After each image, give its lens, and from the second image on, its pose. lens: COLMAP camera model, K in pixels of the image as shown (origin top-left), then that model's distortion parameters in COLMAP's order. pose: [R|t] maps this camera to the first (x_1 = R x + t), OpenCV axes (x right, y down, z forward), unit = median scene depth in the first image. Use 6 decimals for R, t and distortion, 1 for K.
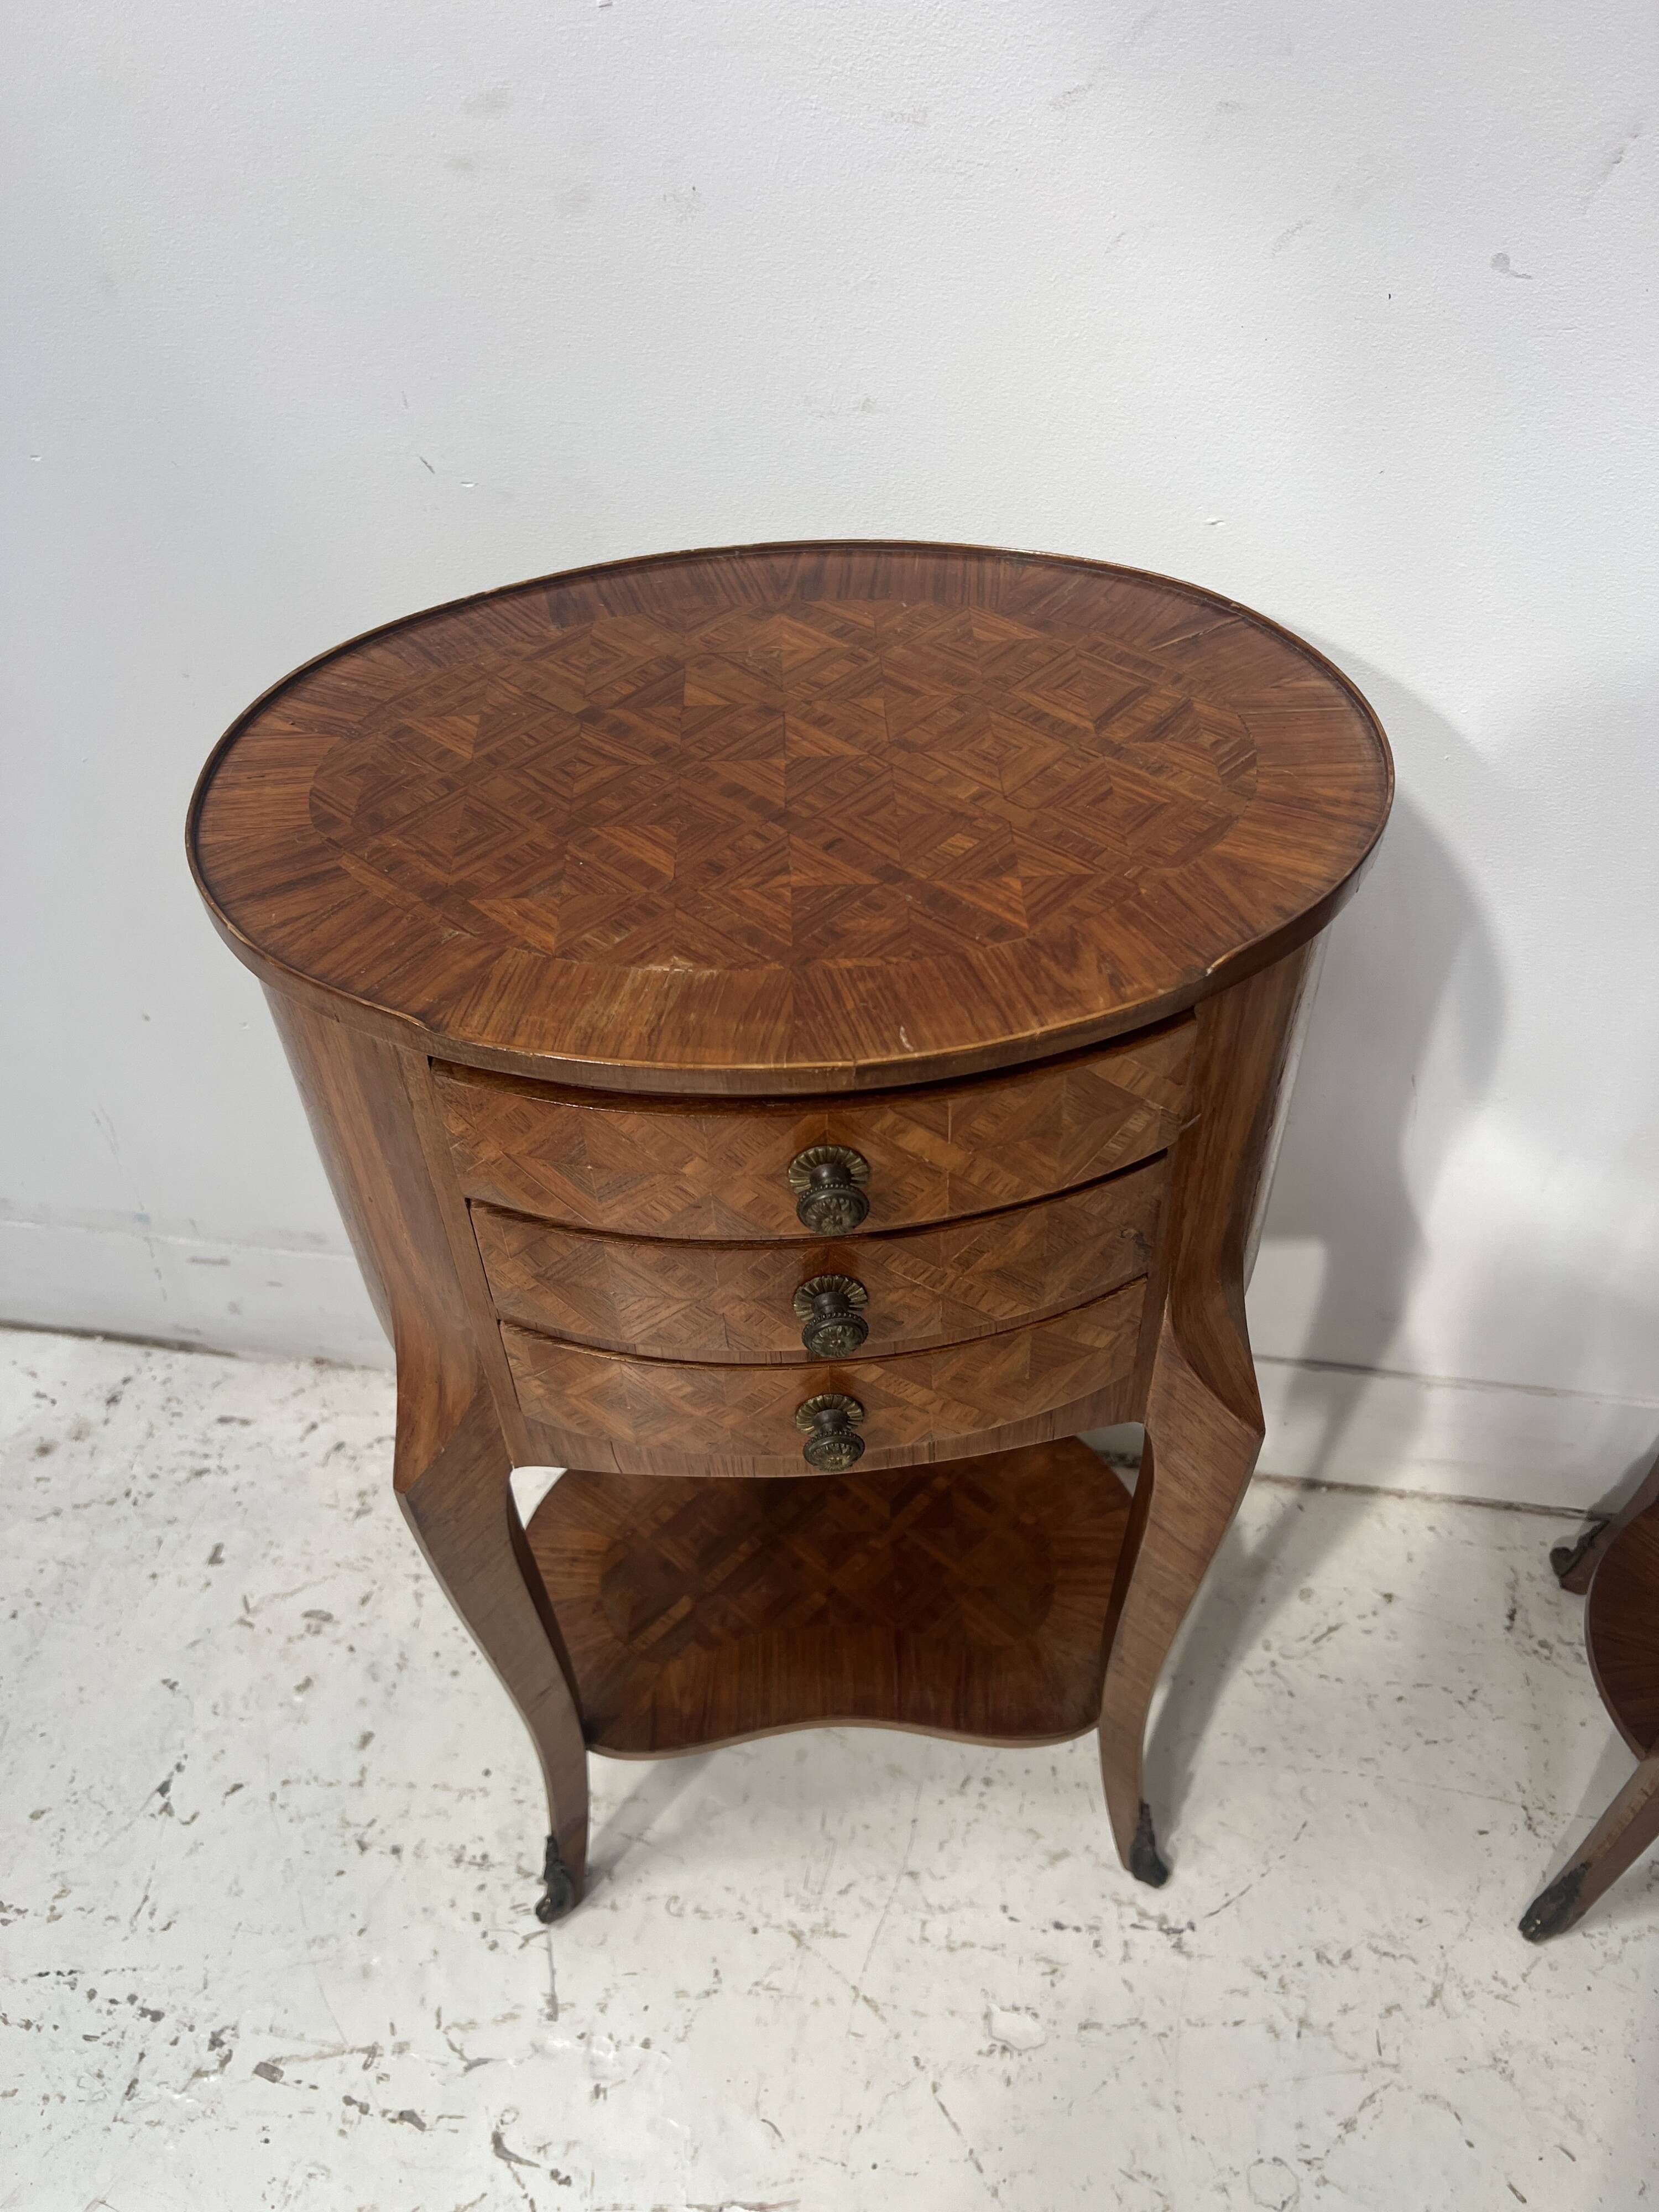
lens RADIAL K [[1693.0, 0, 828.0], [0, 1693.0, 1122.8], [0, 0, 1]] dist [0.018228, -0.010502]
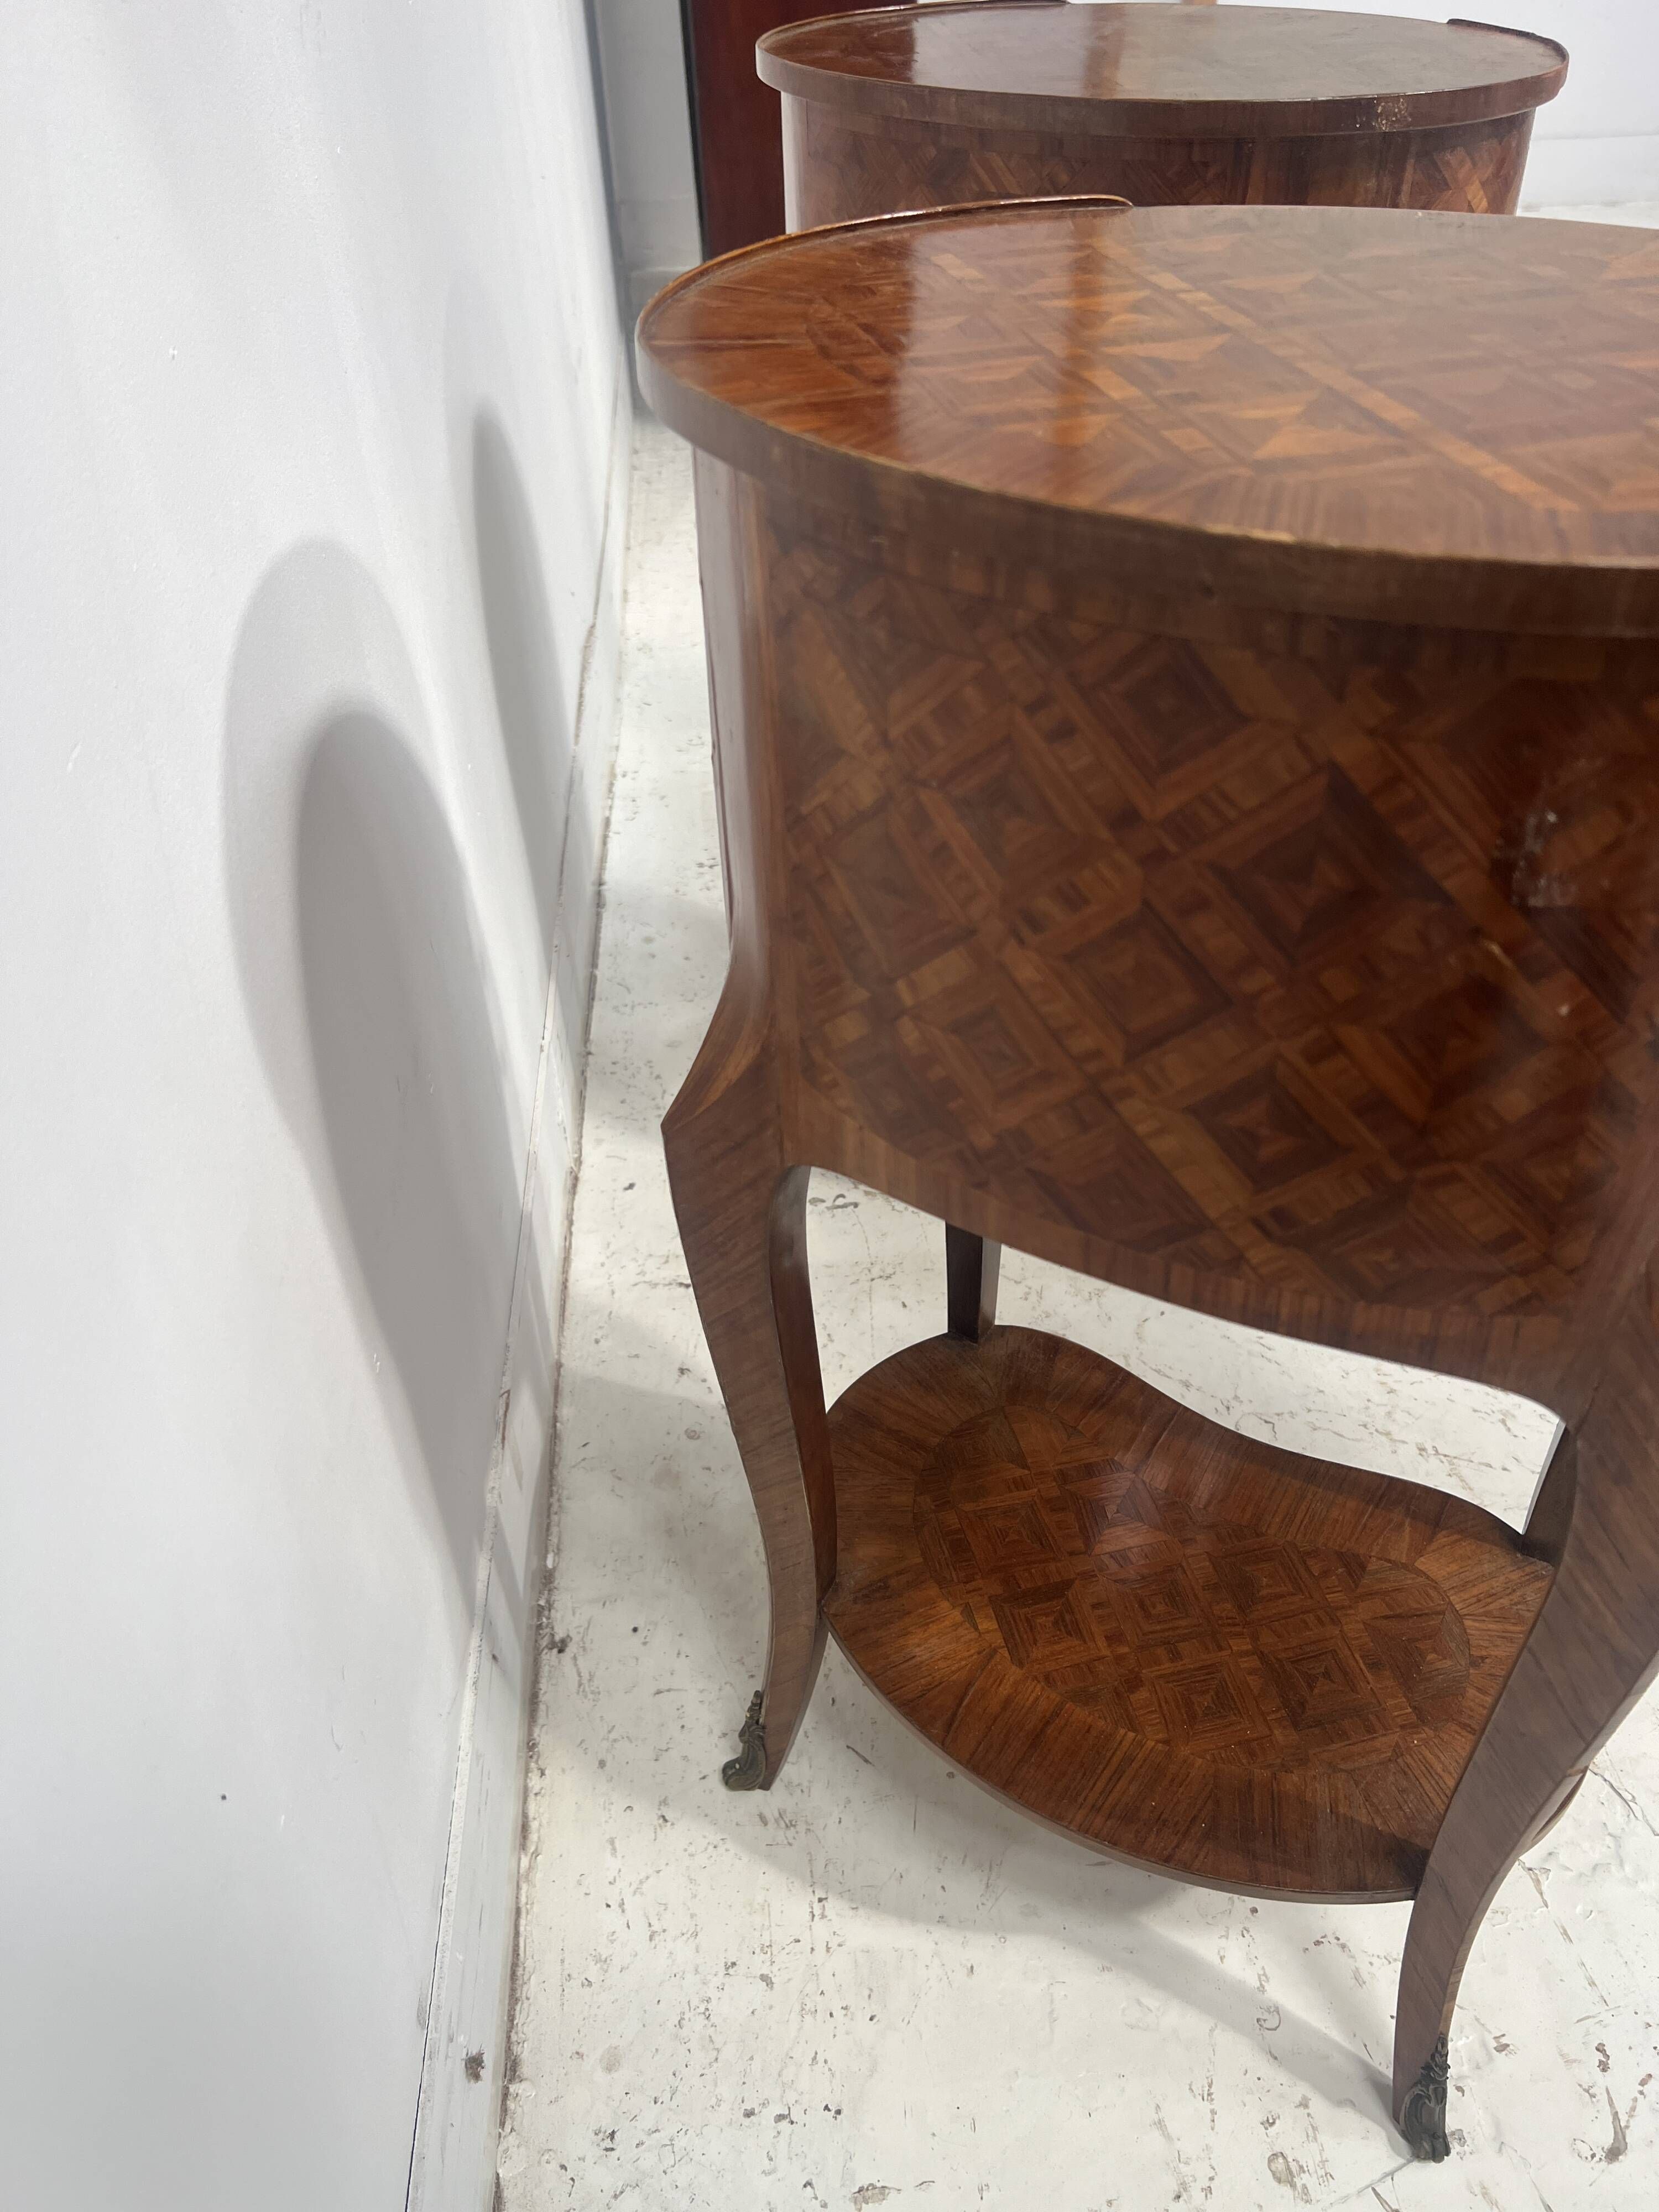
lens RADIAL K [[1678.4, 0, 812.7], [0, 1678.4, 1117.5], [0, 0, 1]] dist [0.044143, -0.053754]
pose [[-0.231210, -0.588343, 0.774852, -0.413098], [0.709681, 0.442799, 0.547980, -0.309766], [-0.665504, 0.676596, 0.315156, 0.628814]]
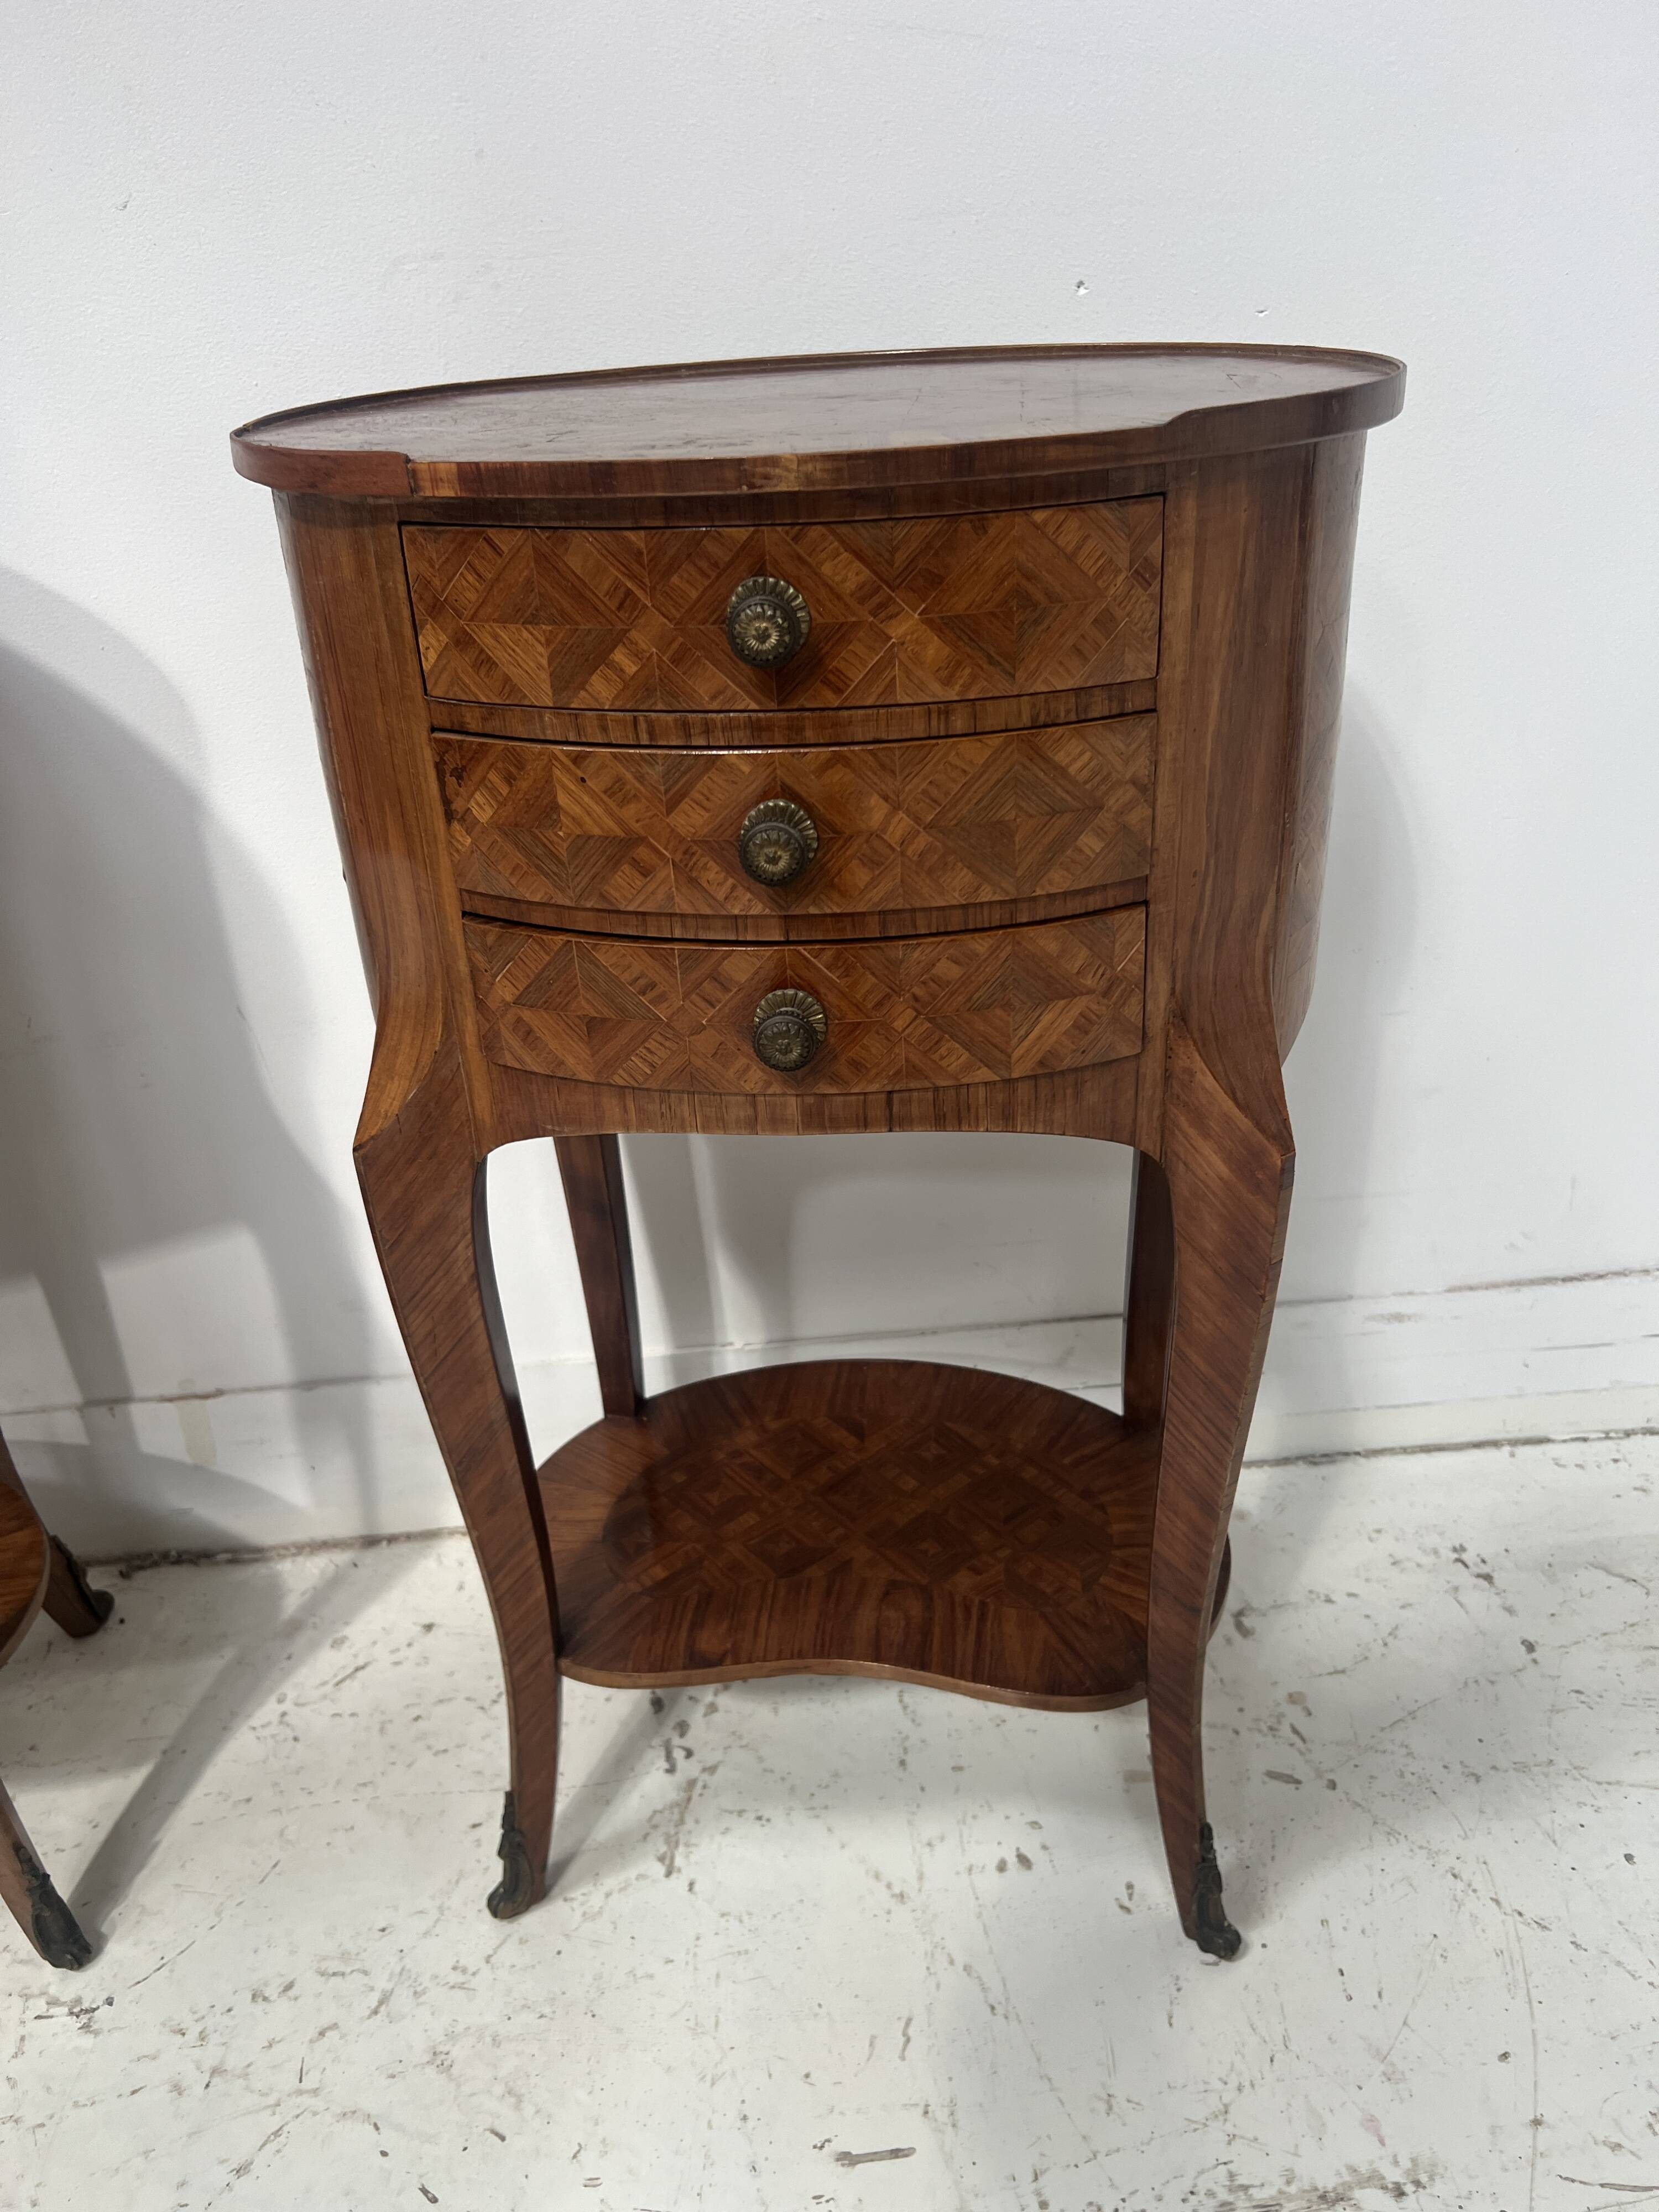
lens RADIAL K [[1678.4, 0, 812.7], [0, 1678.4, 1117.5], [0, 0, 1]] dist [0.044143, -0.053754]
pose [[0.970706, -0.131663, 0.200984, 0.446290], [0.183882, 0.945504, -0.268718, 0.351138], [-0.154651, 0.297804, 0.942017, 0.021277]]
